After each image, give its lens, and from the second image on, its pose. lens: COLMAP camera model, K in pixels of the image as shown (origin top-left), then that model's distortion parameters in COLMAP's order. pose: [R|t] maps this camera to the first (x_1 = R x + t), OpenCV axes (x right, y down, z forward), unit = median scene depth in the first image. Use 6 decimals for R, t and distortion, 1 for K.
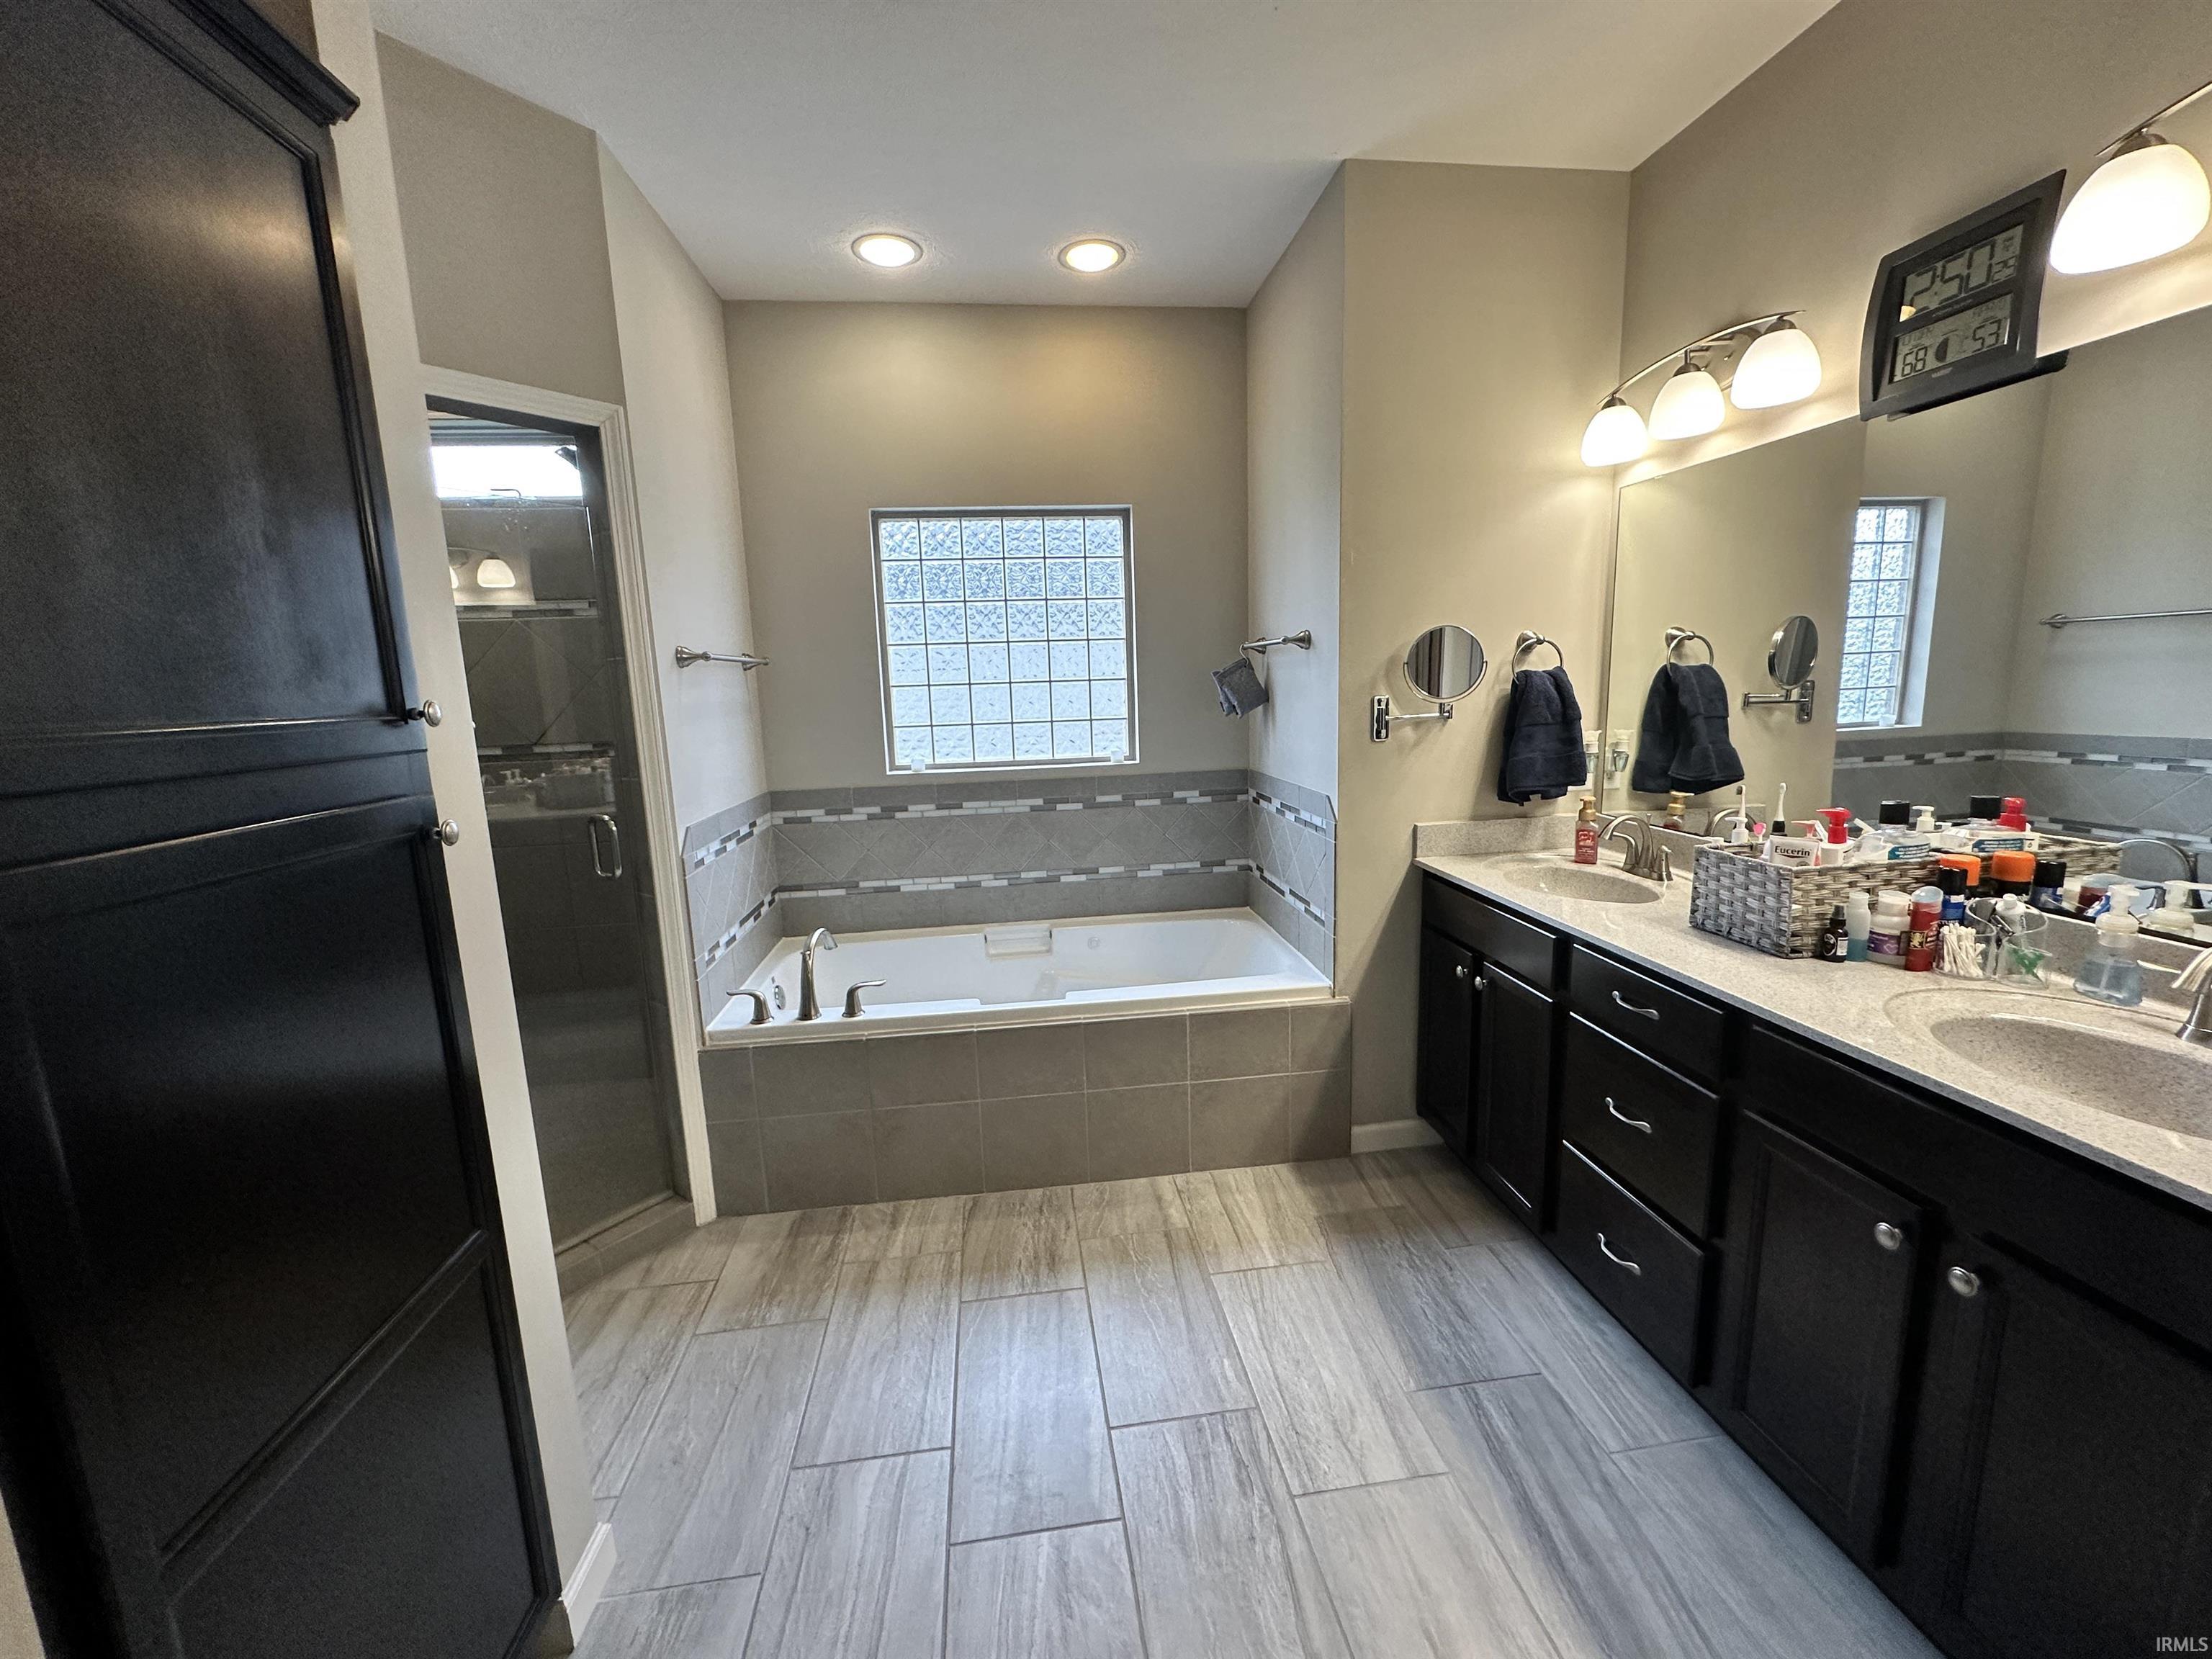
lens RADIAL K [[883.1, 0, 1108.7], [0, 883.1, 827.9], [0, 0, 1]] dist [-0.001410, -0.000098]
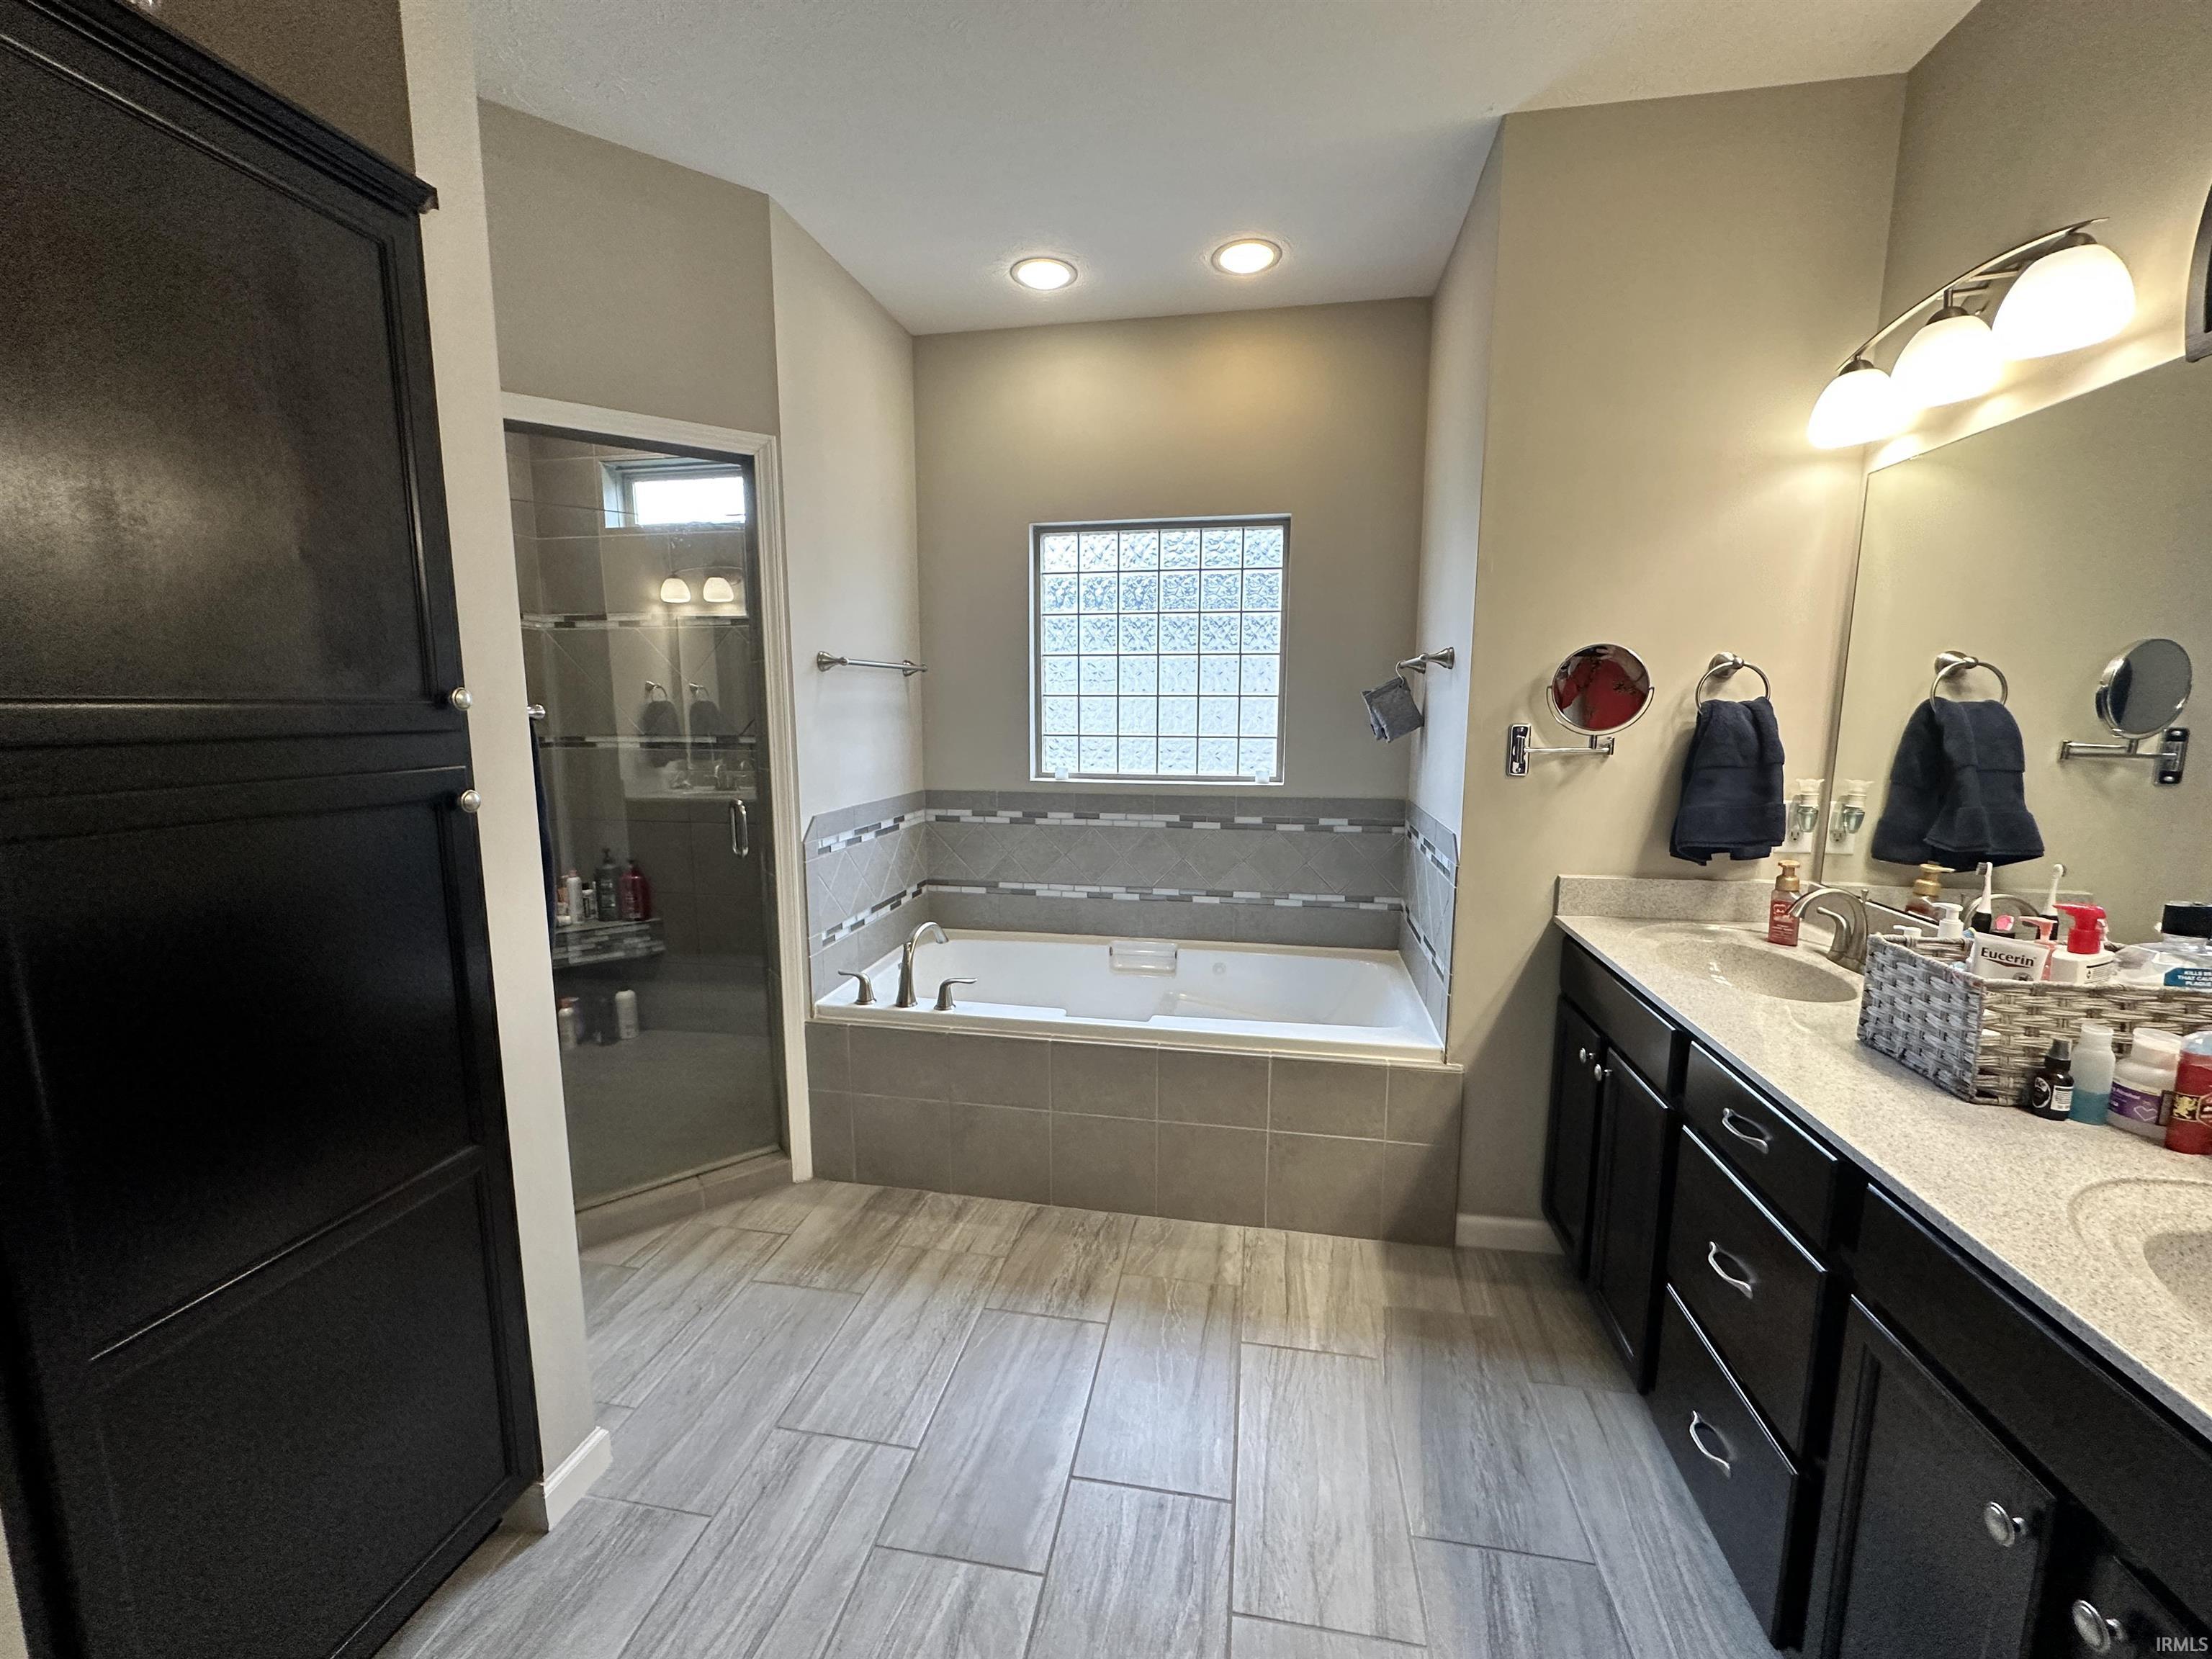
lens RADIAL K [[881.9, 0, 1106.0], [0, 881.9, 829.5], [0, 0, 1]] dist [-0.003407, 0.000469]
pose [[0.953173, 0.077473, -0.292334, 0.181694], [-0.082098, 0.996618, -0.003566, -0.009956], [0.291069, 0.027399, 0.956310, 0.059325]]
